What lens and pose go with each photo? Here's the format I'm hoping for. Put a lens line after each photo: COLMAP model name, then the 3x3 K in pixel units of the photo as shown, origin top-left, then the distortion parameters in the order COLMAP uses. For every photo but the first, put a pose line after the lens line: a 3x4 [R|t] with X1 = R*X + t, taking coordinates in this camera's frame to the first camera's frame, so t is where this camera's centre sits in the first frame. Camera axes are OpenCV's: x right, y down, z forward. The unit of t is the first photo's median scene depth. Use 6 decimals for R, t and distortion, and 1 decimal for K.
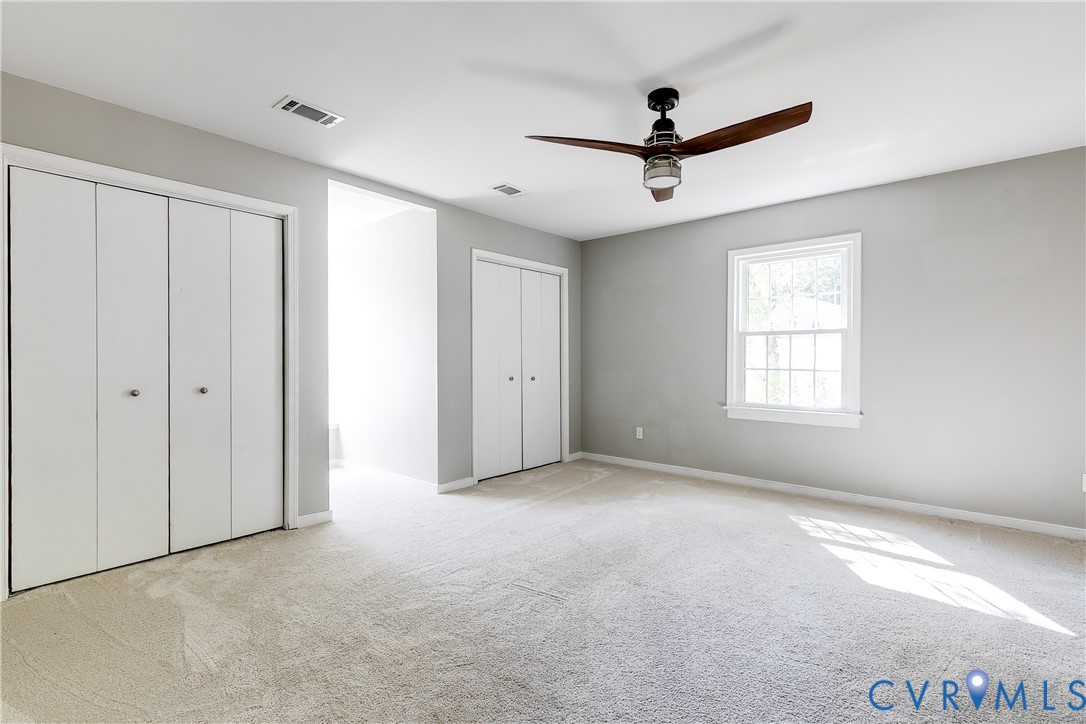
lens RADIAL K [[501.5, 0, 543.0], [0, 501.5, 362.0], [0, 0, 1]] dist [0.012301, -0.000316]
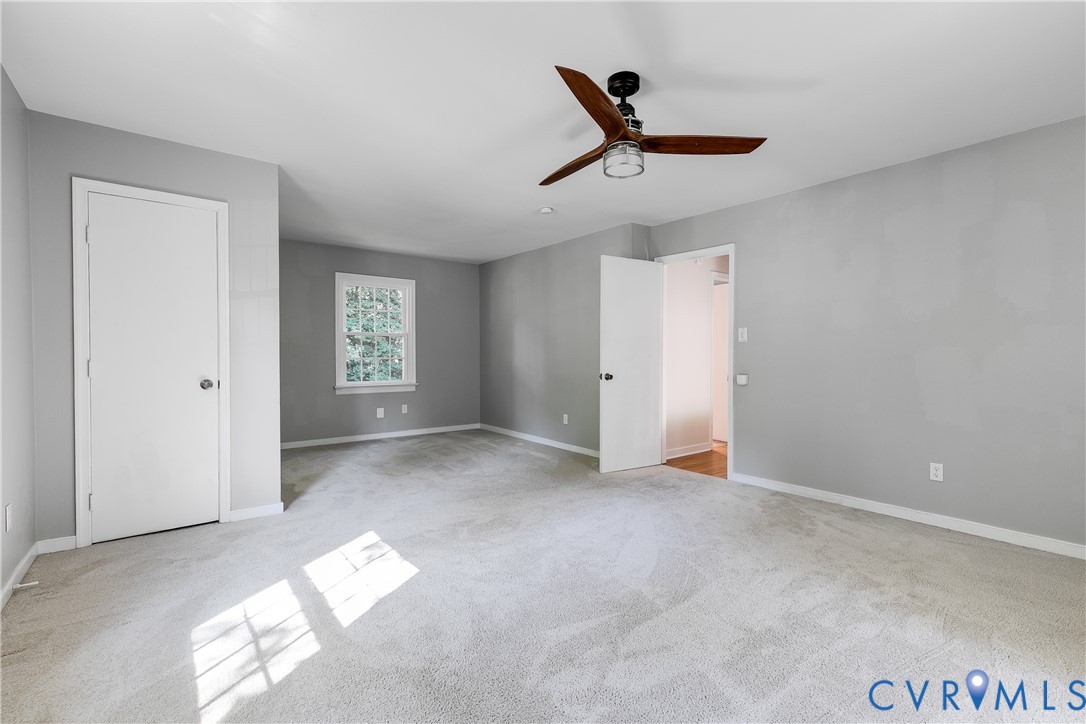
lens RADIAL K [[478.0, 0, 543.0], [0, 478.0, 362.0], [0, 0, 1]] dist [0.002772, 0.000238]
pose [[-0.982214, -0.004388, 0.187715, 0.128853], [-0.000294, 0.999762, 0.021834, -0.005749], [-0.187766, 0.021391, -0.981981, 1.156229]]
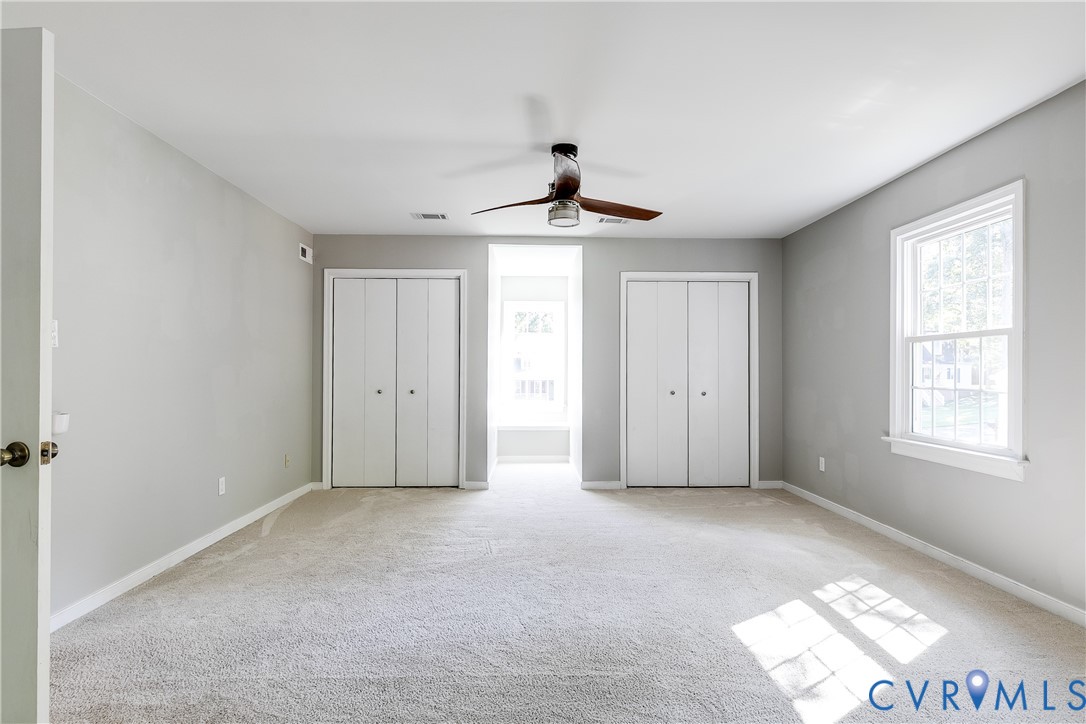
lens RADIAL K [[562.4, 0, 543.0], [0, 562.4, 362.0], [0, 0, 1]] dist [0.016877, -0.000119]
pose [[0.676163, -0.013205, -0.736633, 0.702338], [-0.007181, 0.999674, -0.024512, 0.001175], [0.736717, 0.021864, 0.675848, 0.049995]]
